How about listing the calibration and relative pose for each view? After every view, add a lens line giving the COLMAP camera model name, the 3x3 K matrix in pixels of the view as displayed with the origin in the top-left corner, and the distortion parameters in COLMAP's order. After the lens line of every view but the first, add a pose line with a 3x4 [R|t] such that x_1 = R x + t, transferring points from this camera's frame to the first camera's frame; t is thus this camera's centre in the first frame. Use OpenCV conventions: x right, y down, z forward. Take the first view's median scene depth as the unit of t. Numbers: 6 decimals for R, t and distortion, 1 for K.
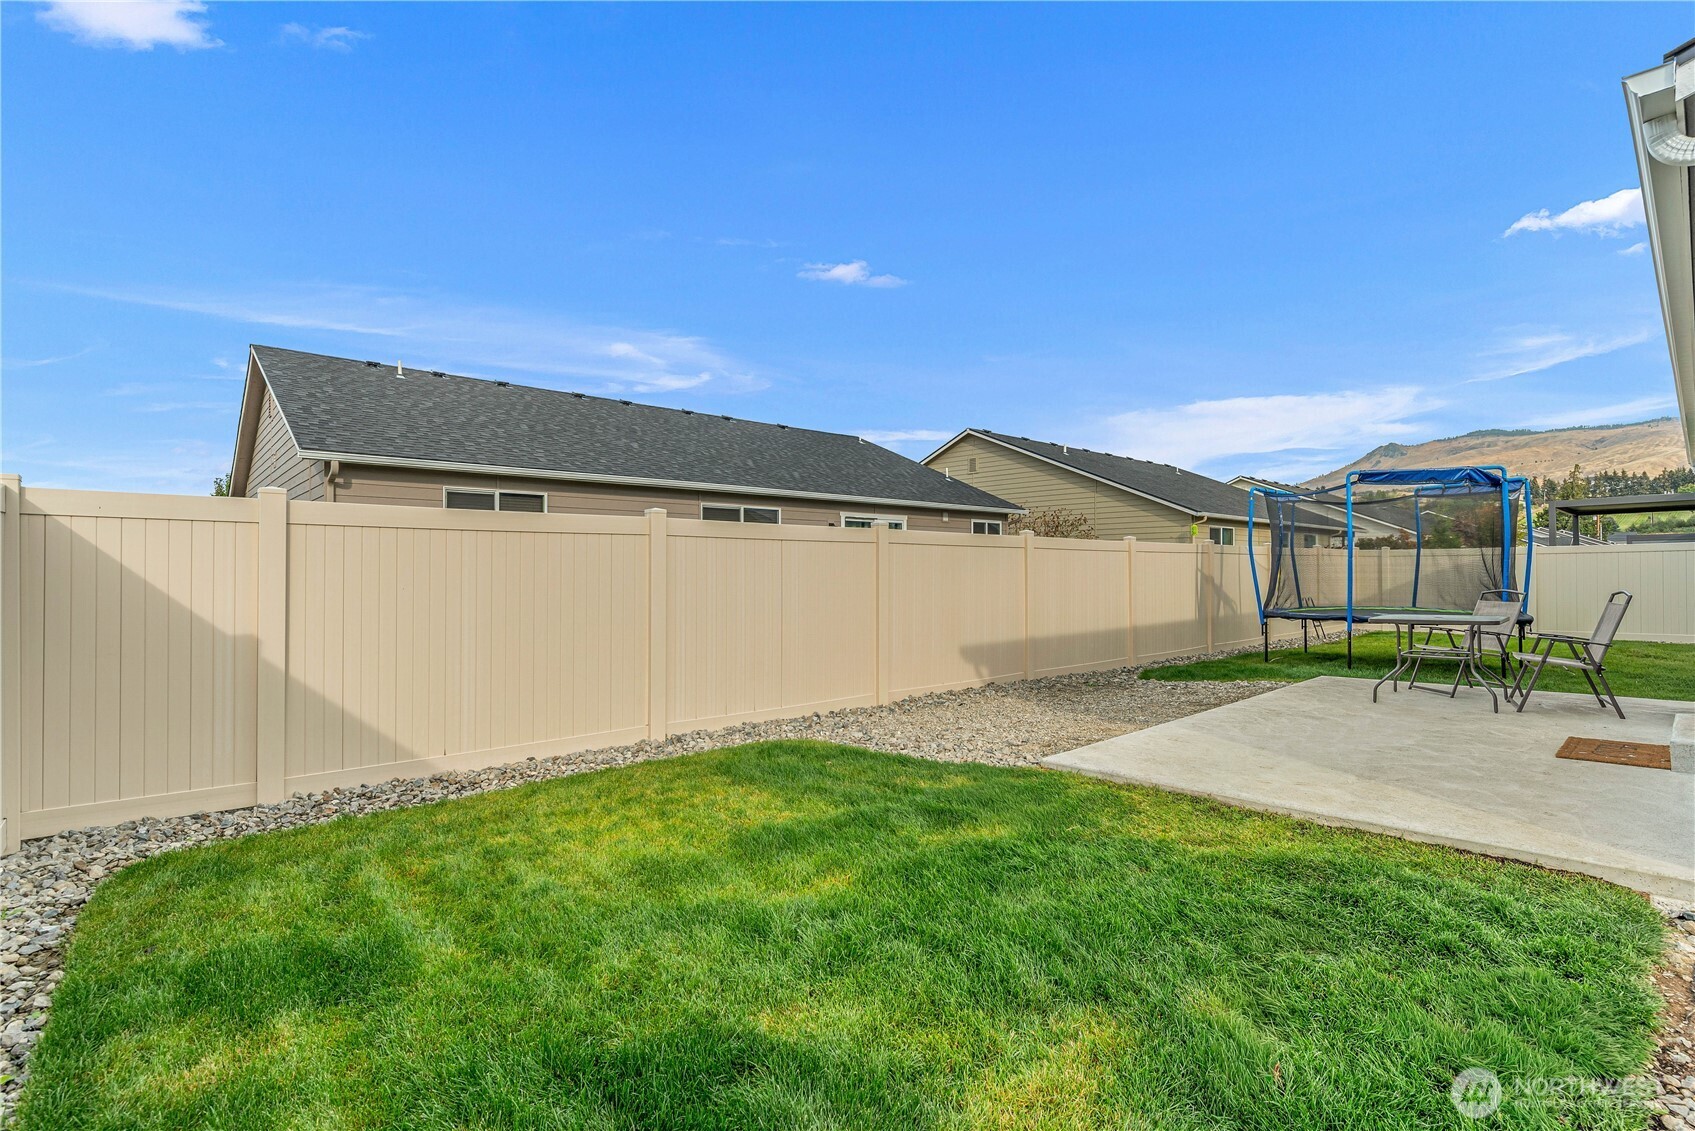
lens RADIAL K [[789.9, 0, 869.3], [0, 789.9, 571.3], [0, 0, 1]] dist [0.000861, 0.000053]
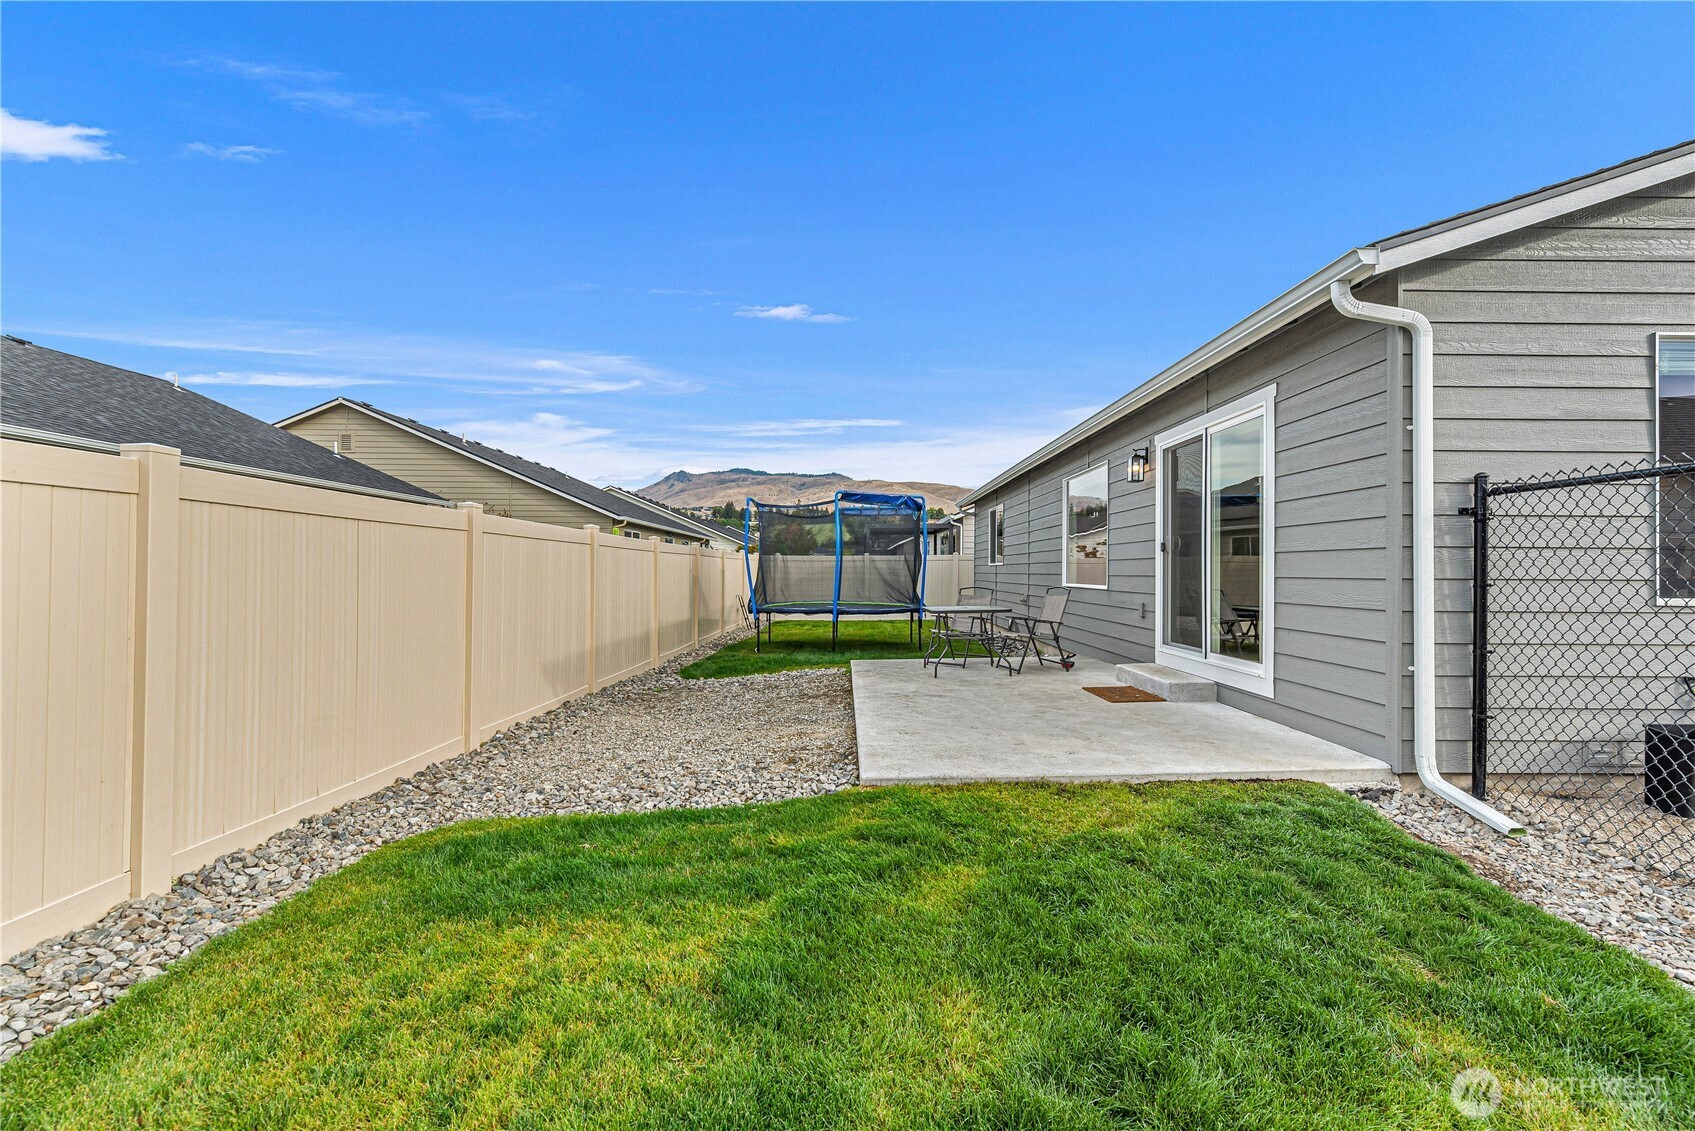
lens RADIAL K [[729.8, 0, 869.5], [0, 729.8, 565.8], [0, 0, 1]] dist [0.003898, 0.000261]
pose [[0.664010, 0.010869, 0.747645, -0.199841], [-0.004277, 0.999933, -0.010738, 0.001777], [-0.747712, 0.003933, 0.664012, 0.213714]]
